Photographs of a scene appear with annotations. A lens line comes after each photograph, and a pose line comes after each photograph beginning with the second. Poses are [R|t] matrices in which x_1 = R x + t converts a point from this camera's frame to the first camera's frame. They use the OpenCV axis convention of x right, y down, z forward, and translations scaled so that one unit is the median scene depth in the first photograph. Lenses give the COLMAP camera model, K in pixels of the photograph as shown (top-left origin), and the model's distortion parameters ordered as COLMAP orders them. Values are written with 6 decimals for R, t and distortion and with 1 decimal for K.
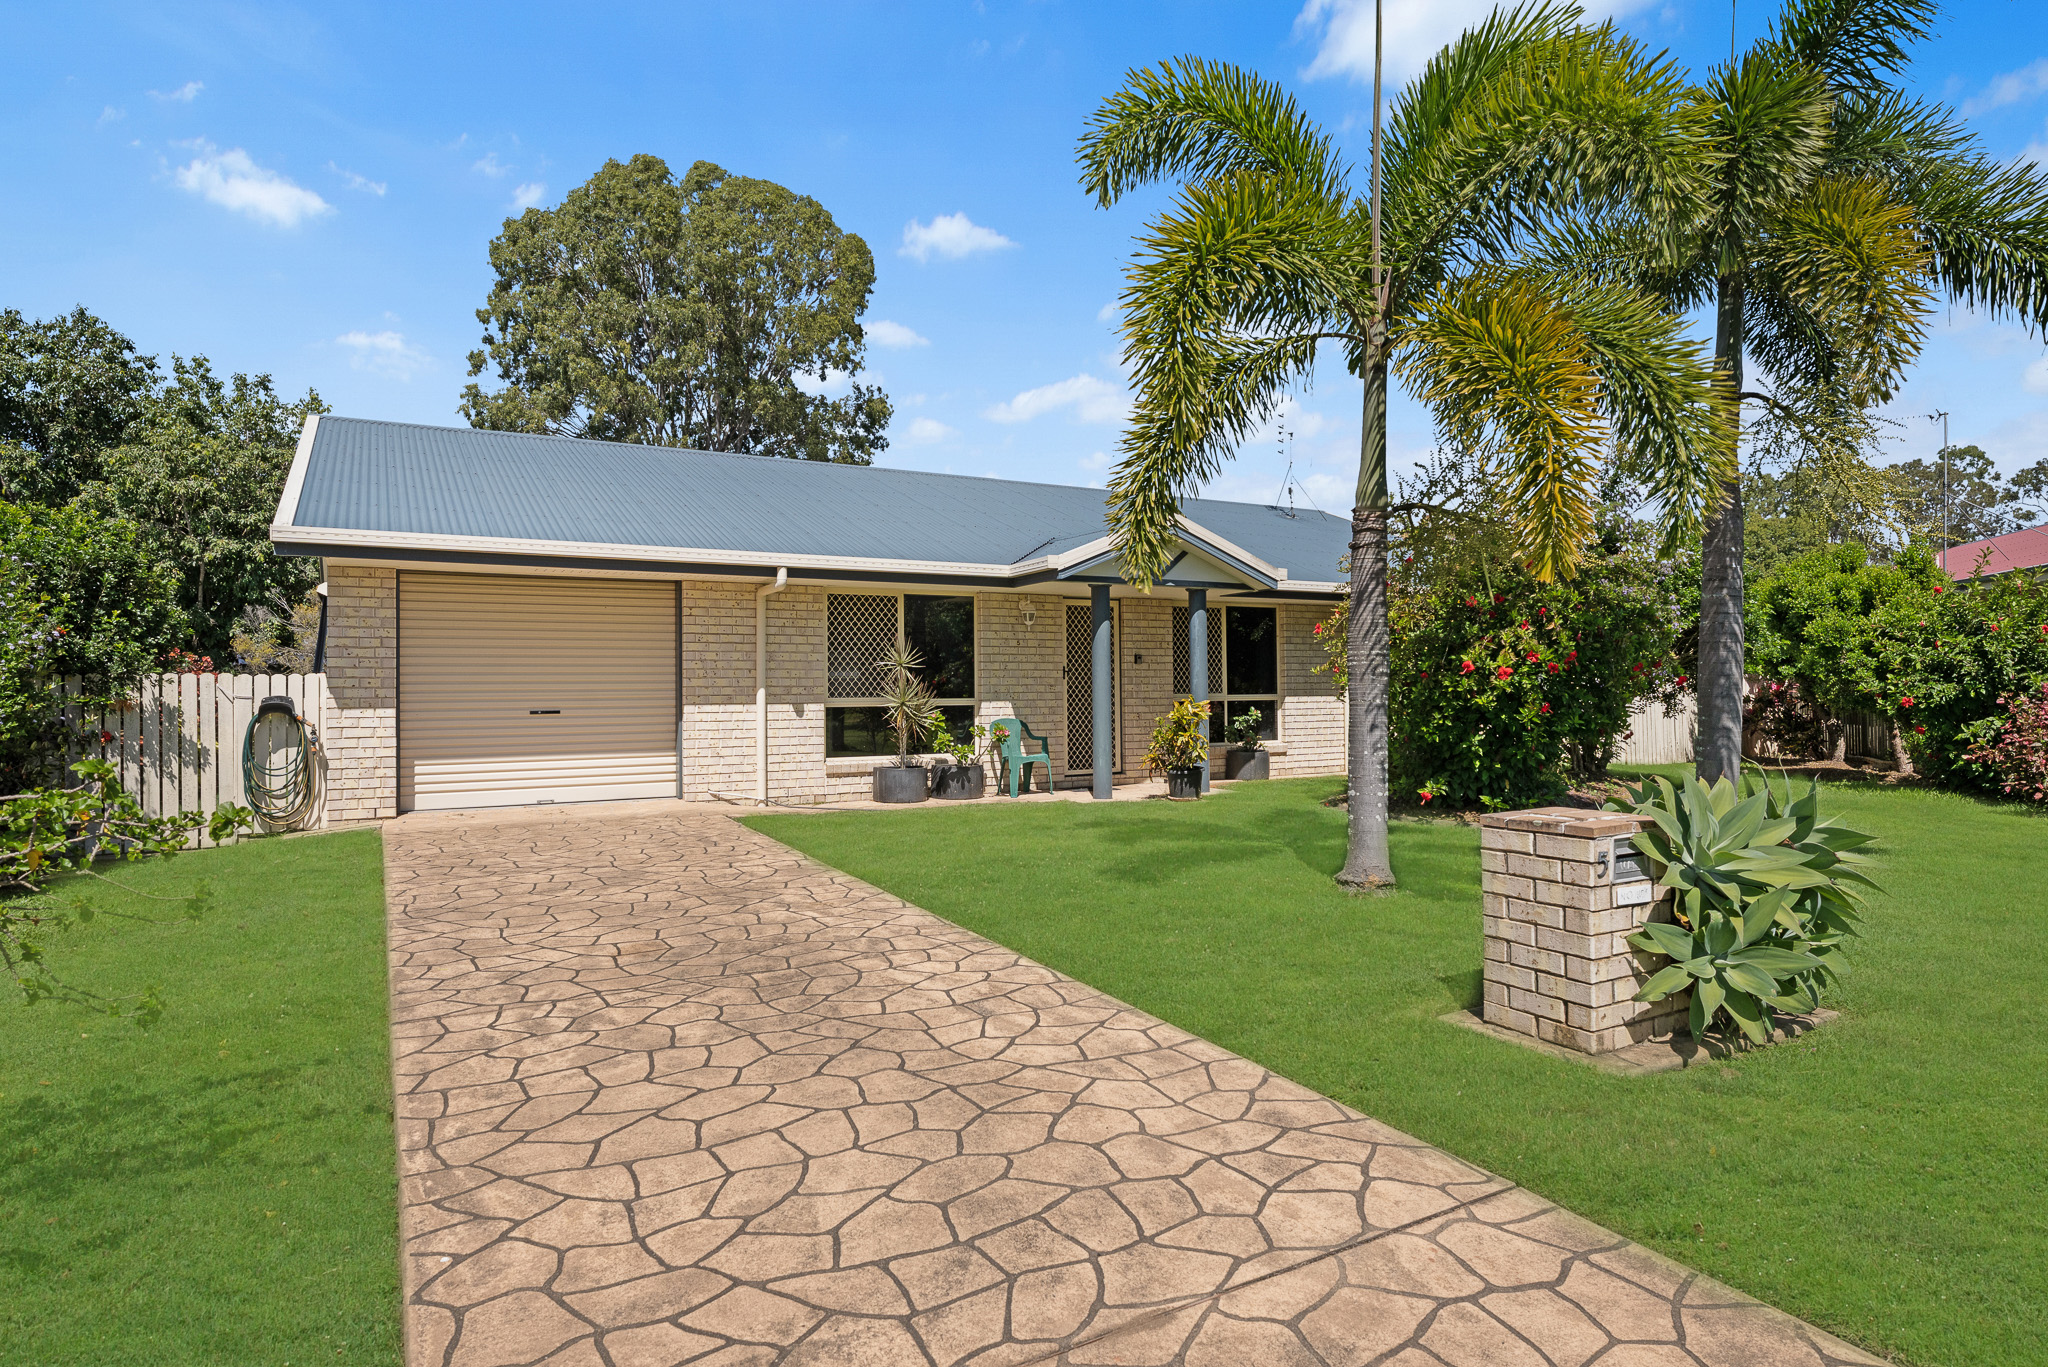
lens RADIAL K [[1117.1, 0, 1026.8], [0, 1117.1, 683.0], [0, 0, 1]] dist [-0.000544, -0.000111]
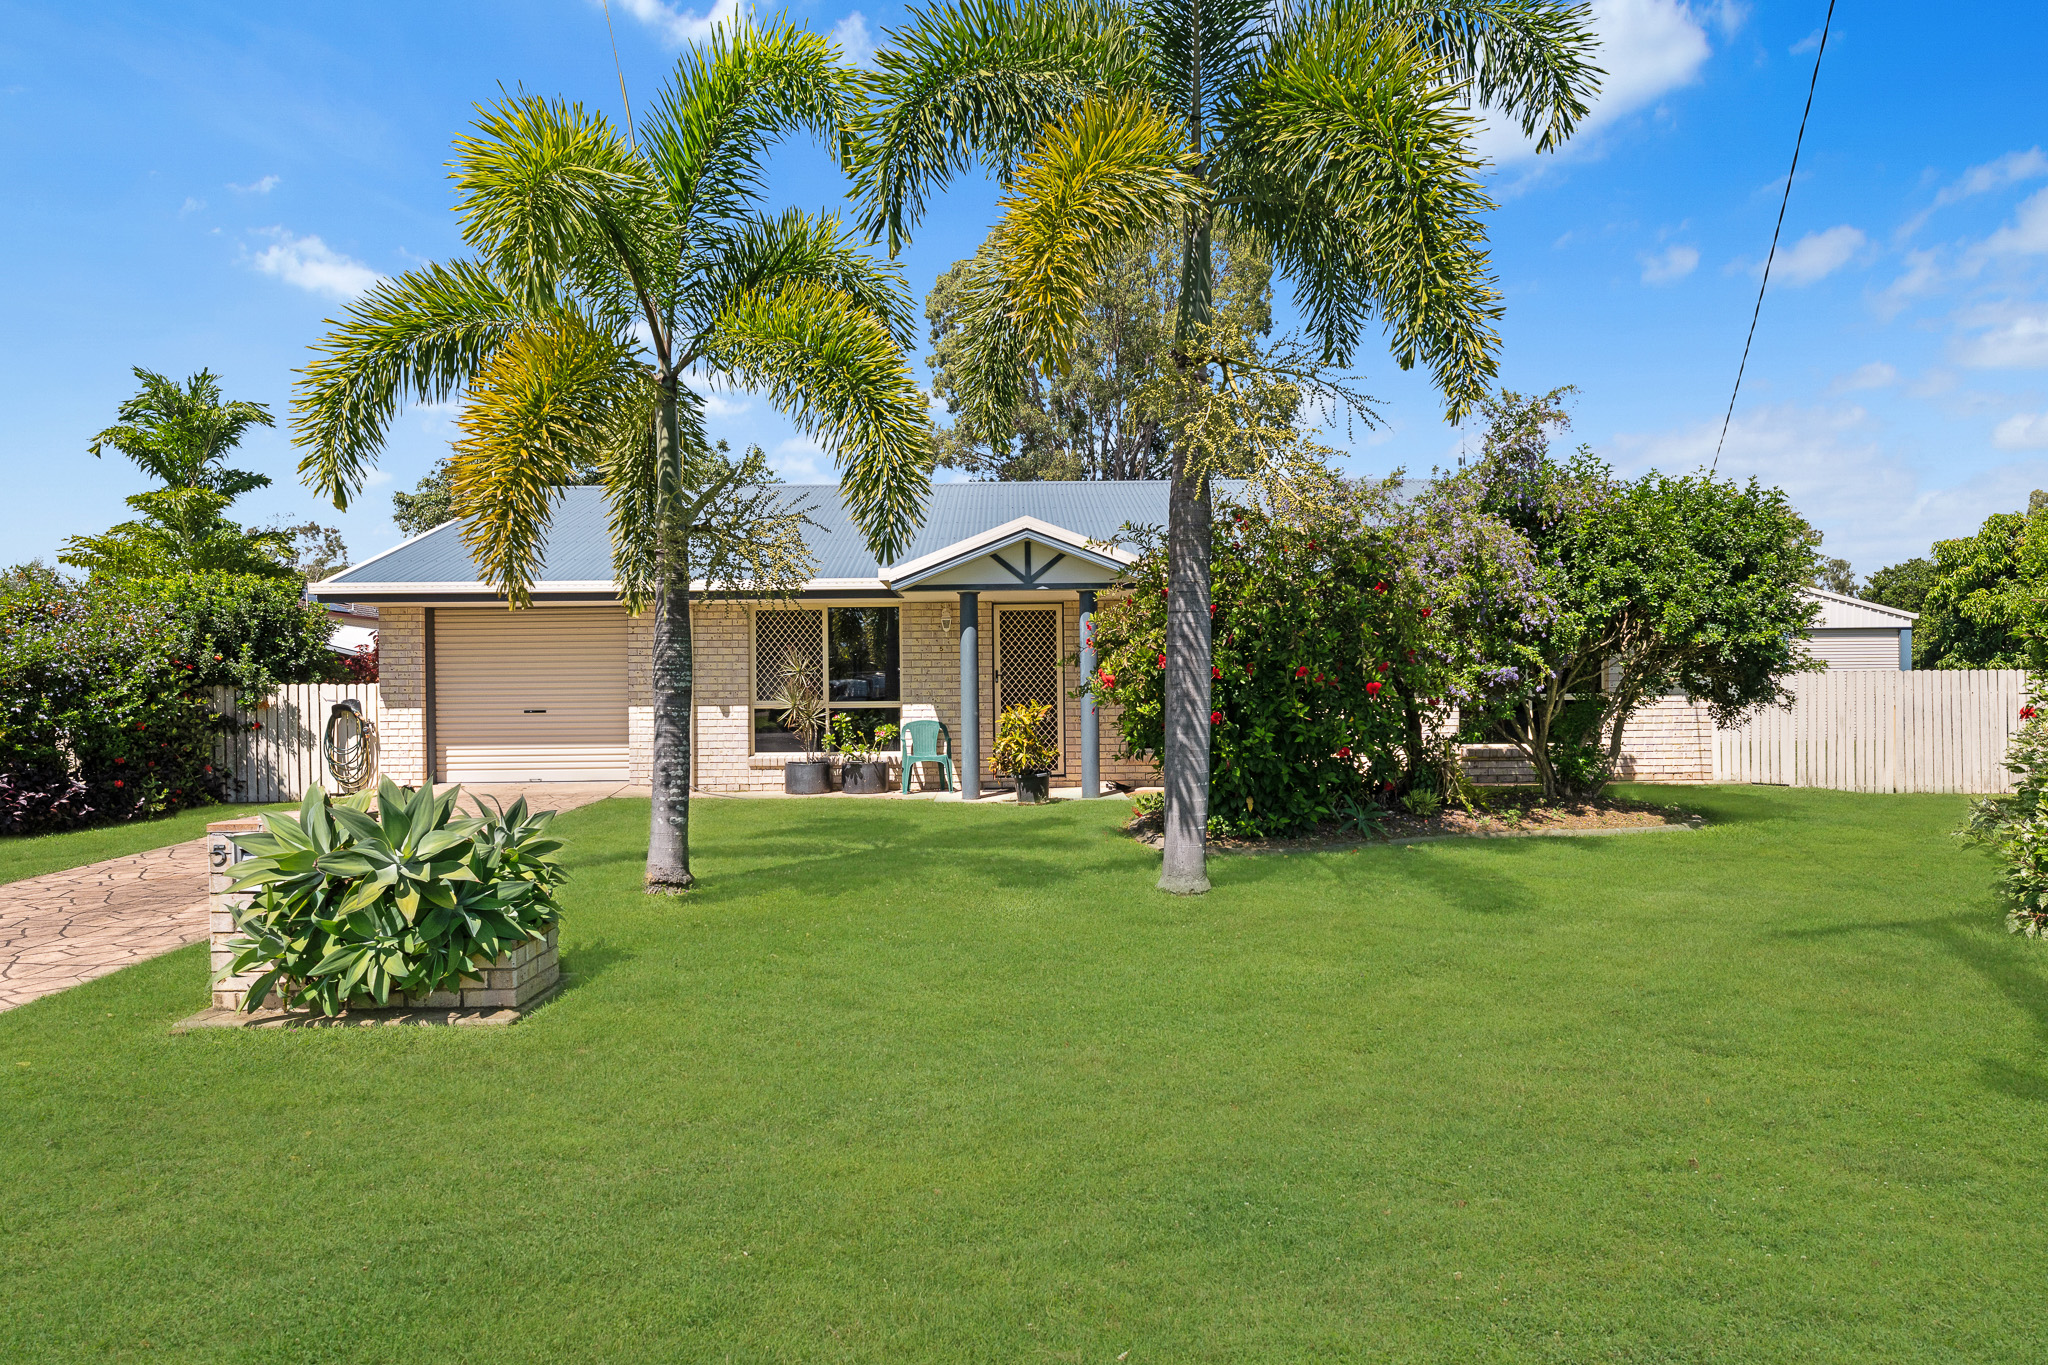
lens RADIAL K [[1117.1, 0, 1027.7], [0, 1117.1, 680.8], [0, 0, 1]] dist [-0.000544, -0.000111]
pose [[0.873583, -0.004445, -0.486655, 0.642932], [0.005714, 0.999983, 0.001123, -0.007024], [0.486642, -0.003762, 0.873594, 0.131309]]
